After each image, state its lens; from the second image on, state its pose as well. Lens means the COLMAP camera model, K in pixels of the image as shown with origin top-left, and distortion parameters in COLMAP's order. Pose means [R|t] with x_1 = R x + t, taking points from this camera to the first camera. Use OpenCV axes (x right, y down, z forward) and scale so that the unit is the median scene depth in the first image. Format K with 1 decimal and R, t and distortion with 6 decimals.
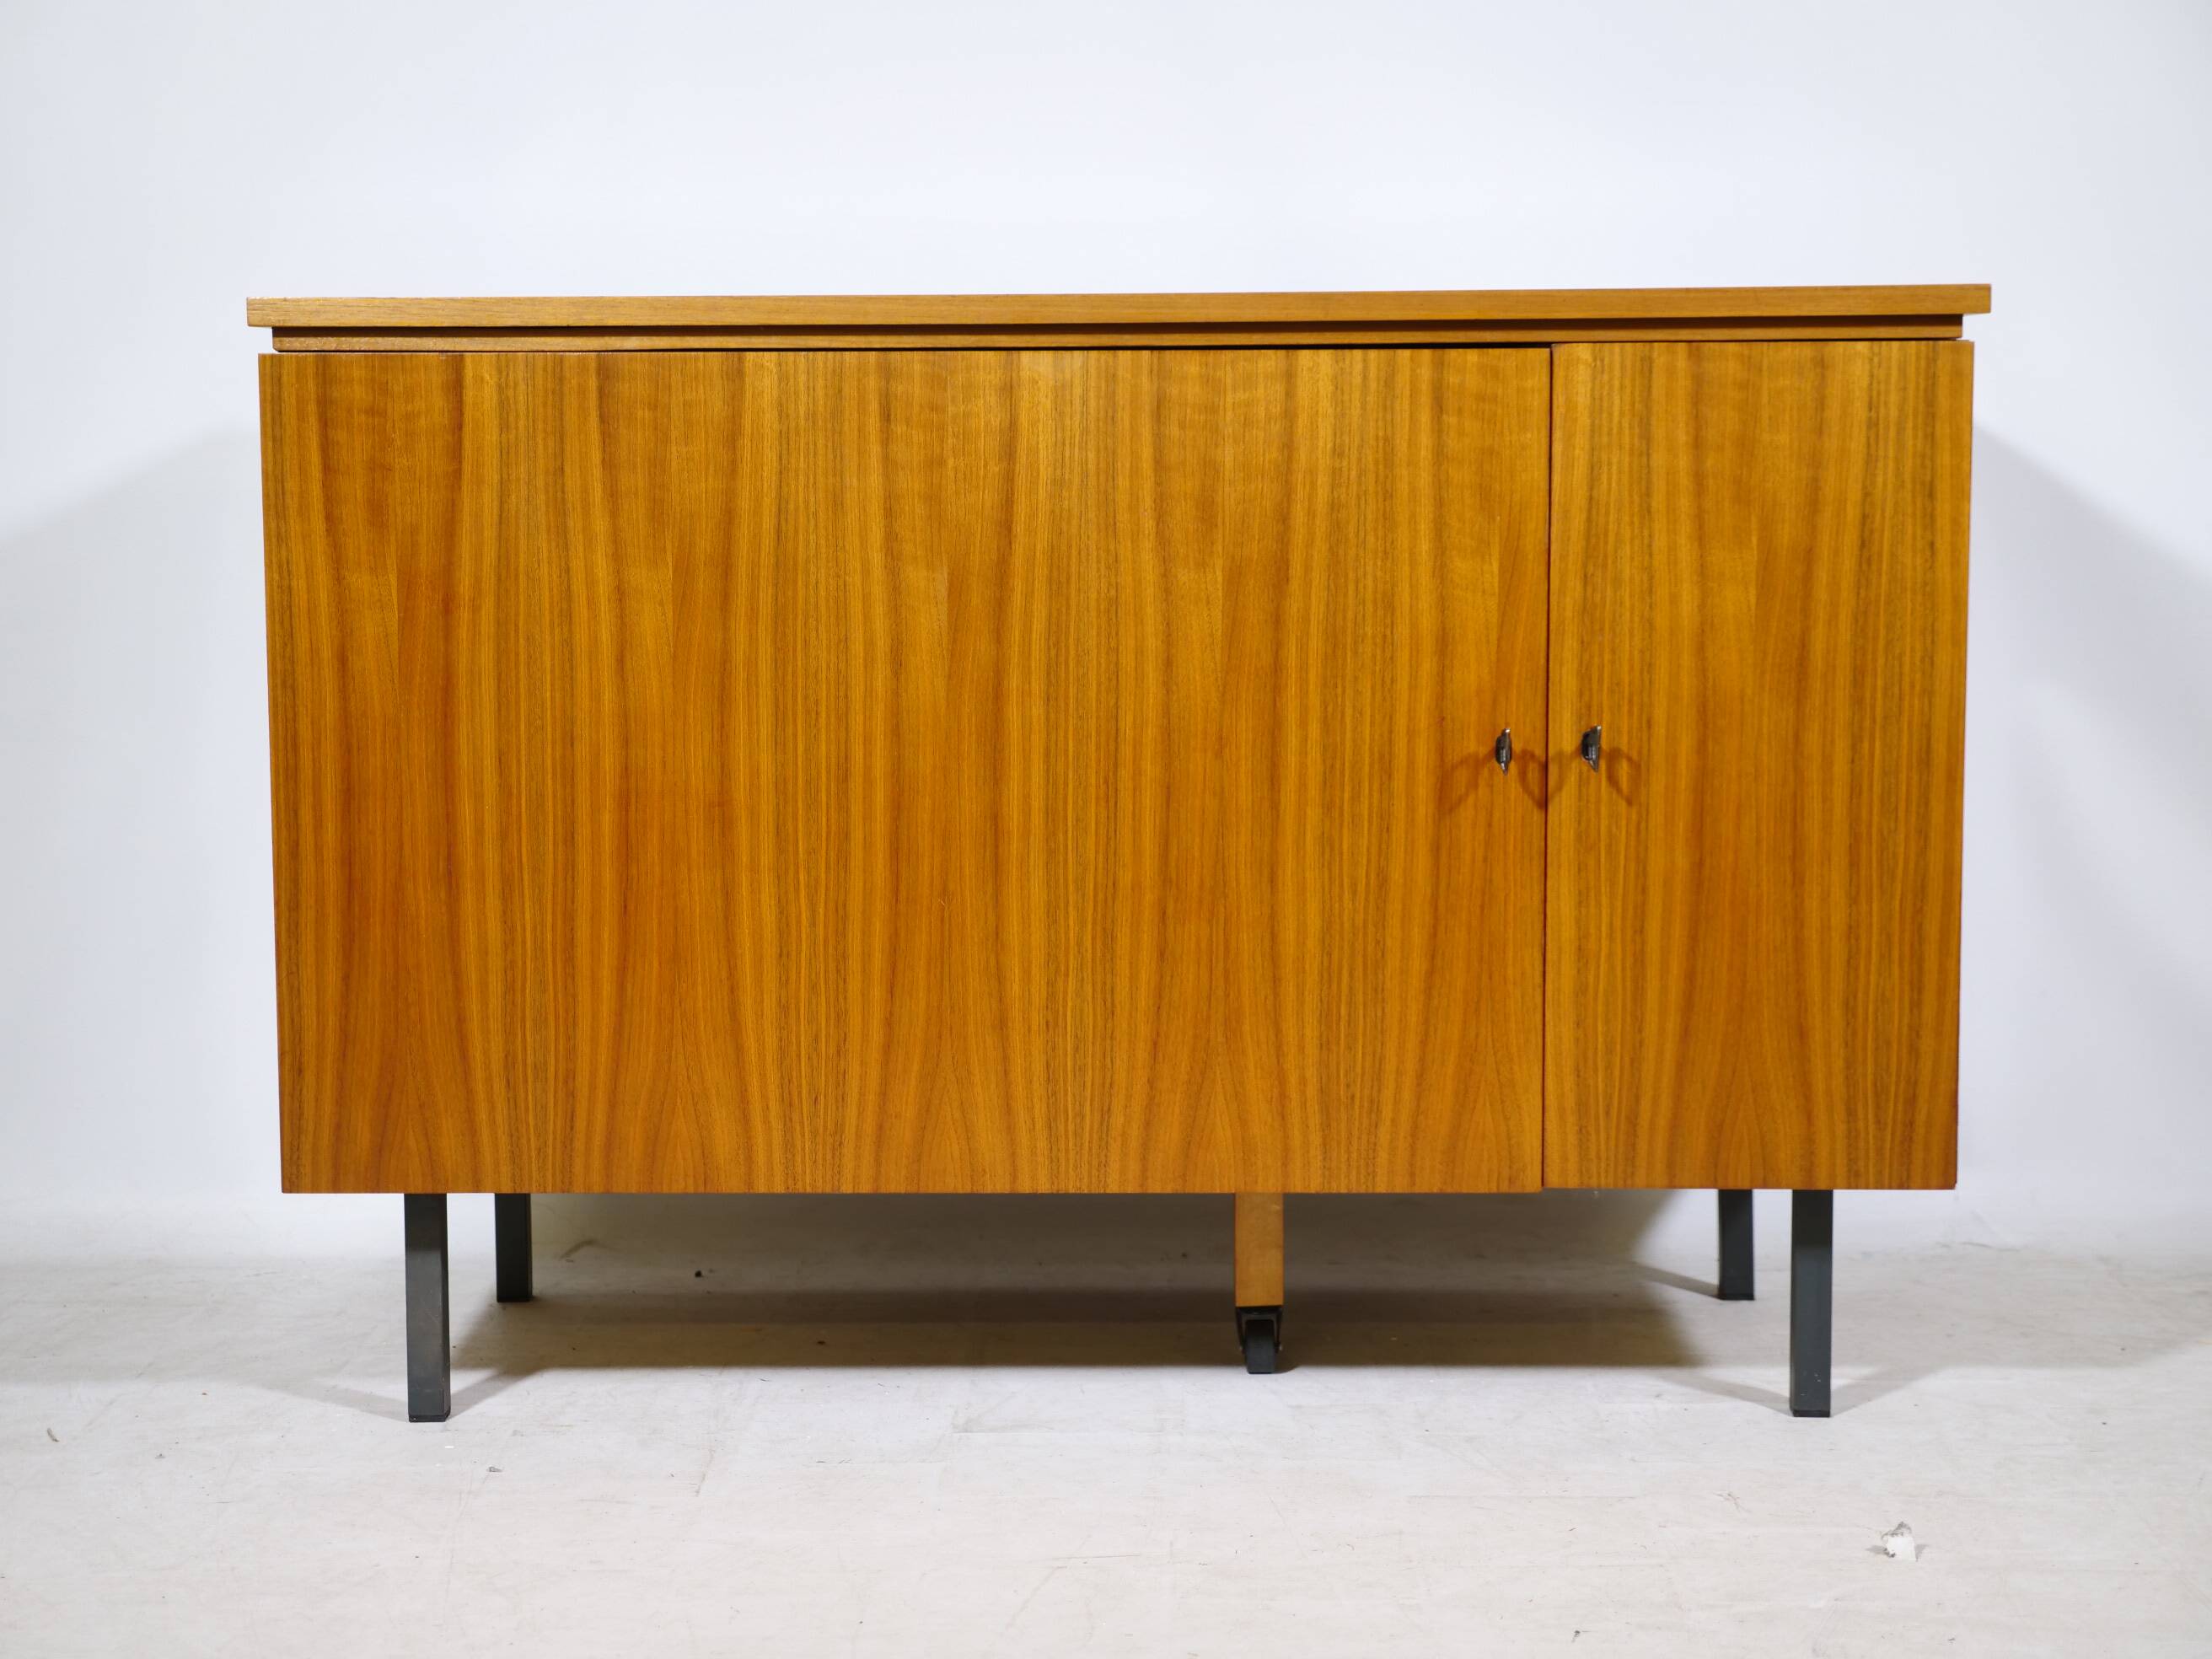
lens RADIAL K [[3954.6, 0, 1100.1], [0, 3954.6, 822.6], [0, 0, 1]] dist [0.098479, 0.184104]
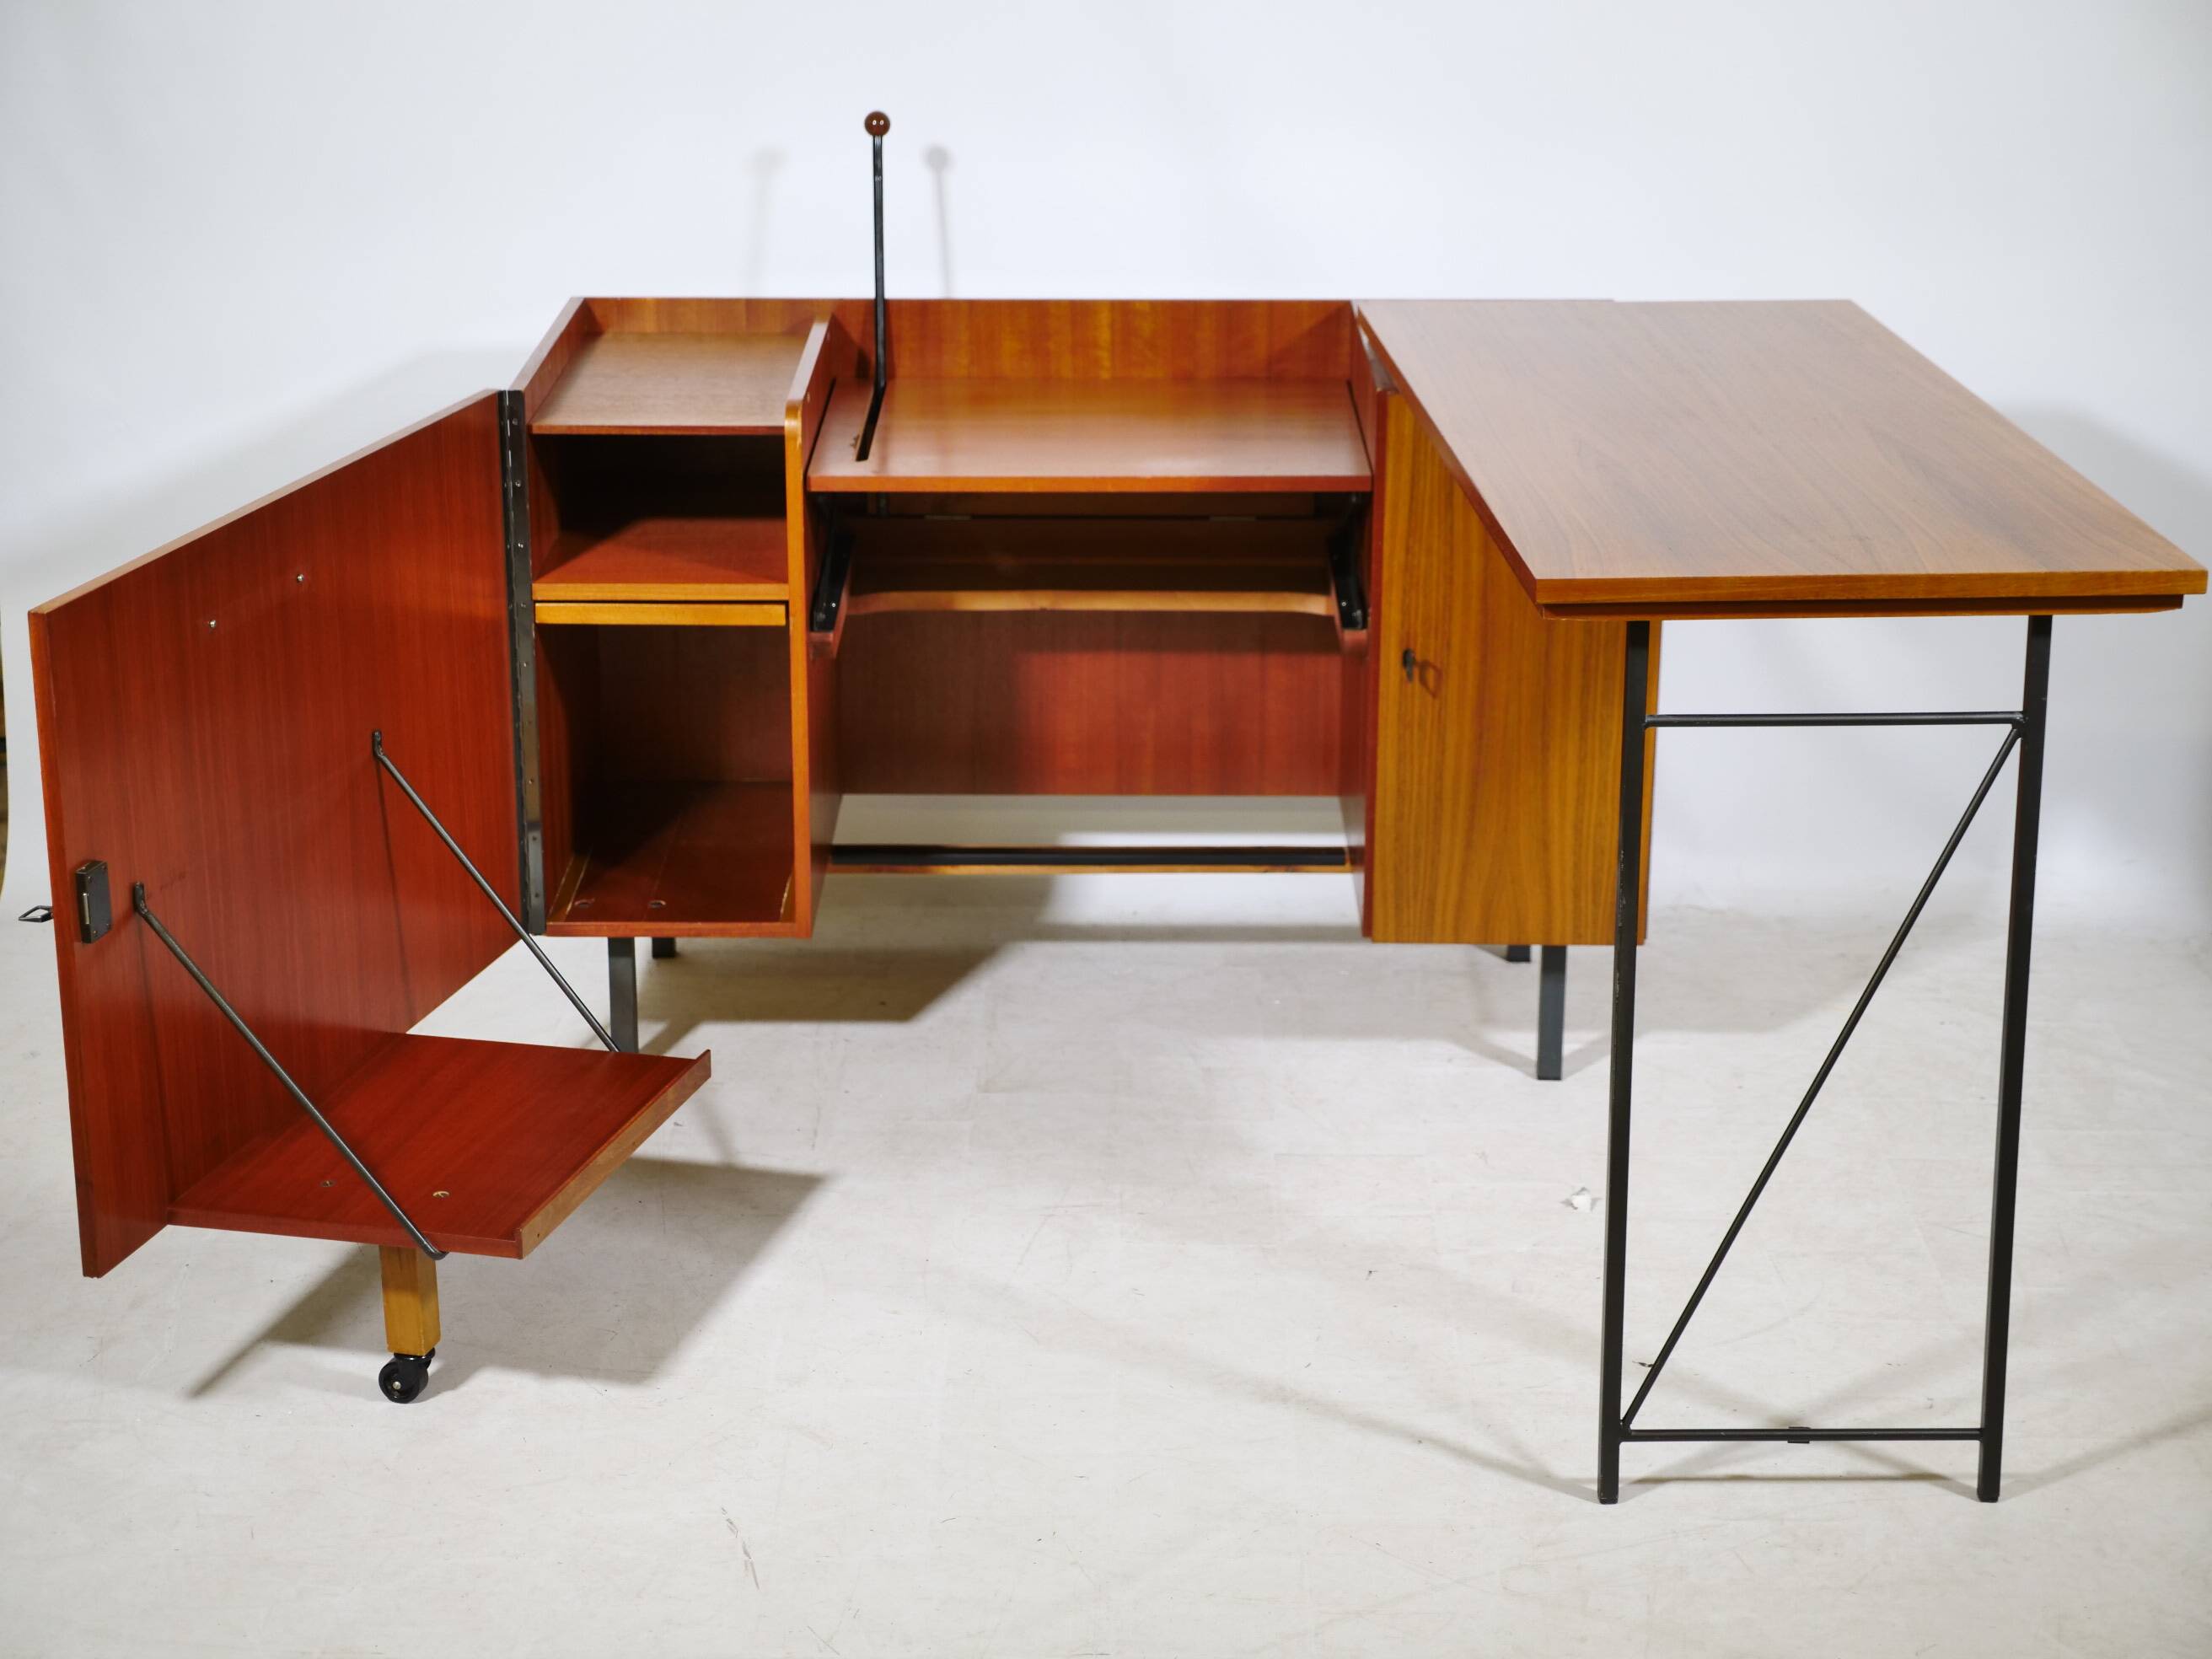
lens RADIAL K [[3954.6, 0, 1100.1], [0, 3954.6, 822.6], [0, 0, 1]] dist [0.098479, 0.184104]
pose [[0.999963, 0.006060, 0.006096, -0.000456], [-0.007188, 0.978458, 0.206320, -0.263750], [-0.004715, -0.206356, 0.978466, -0.461606]]
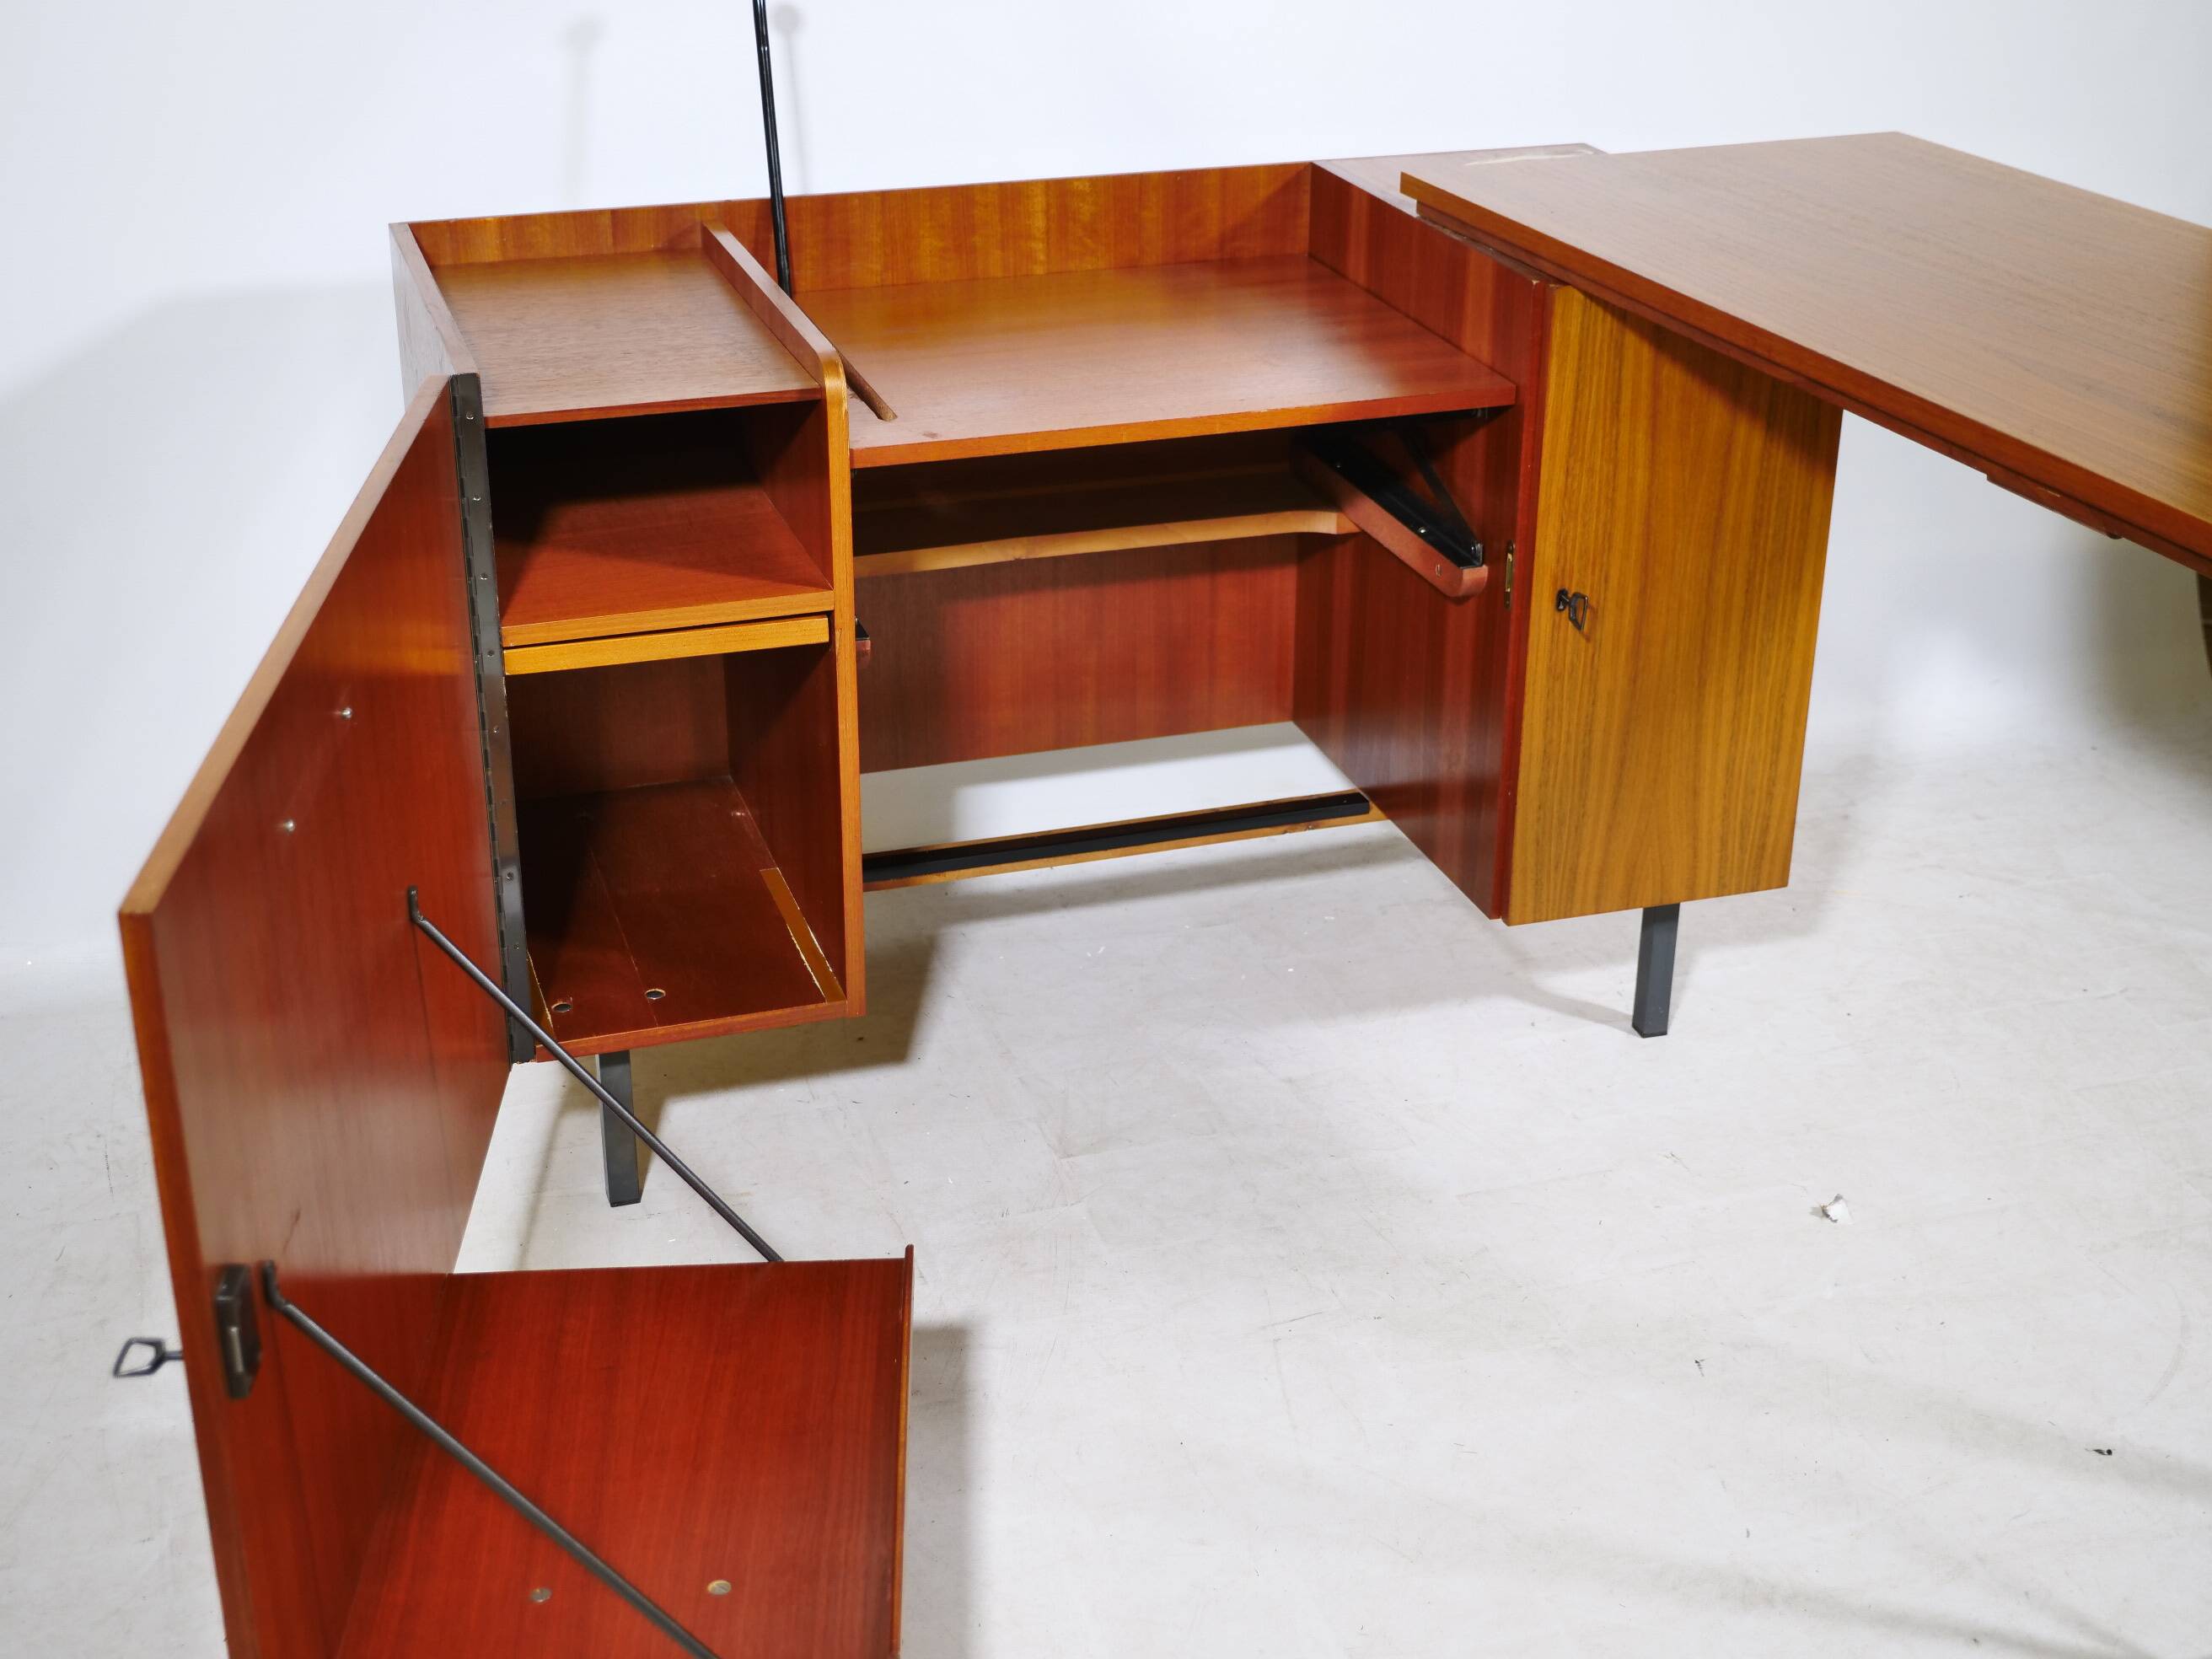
lens RADIAL K [[2931.7, 0, 1099.8], [0, 2931.7, 830.4], [0, 0, 1]] dist [-0.013910, 0.014662]
pose [[0.948494, -0.124526, 0.291295, -0.290798], [0.025297, 0.946340, 0.322181, -0.250647], [-0.315784, -0.298218, 0.900748, 0.194228]]
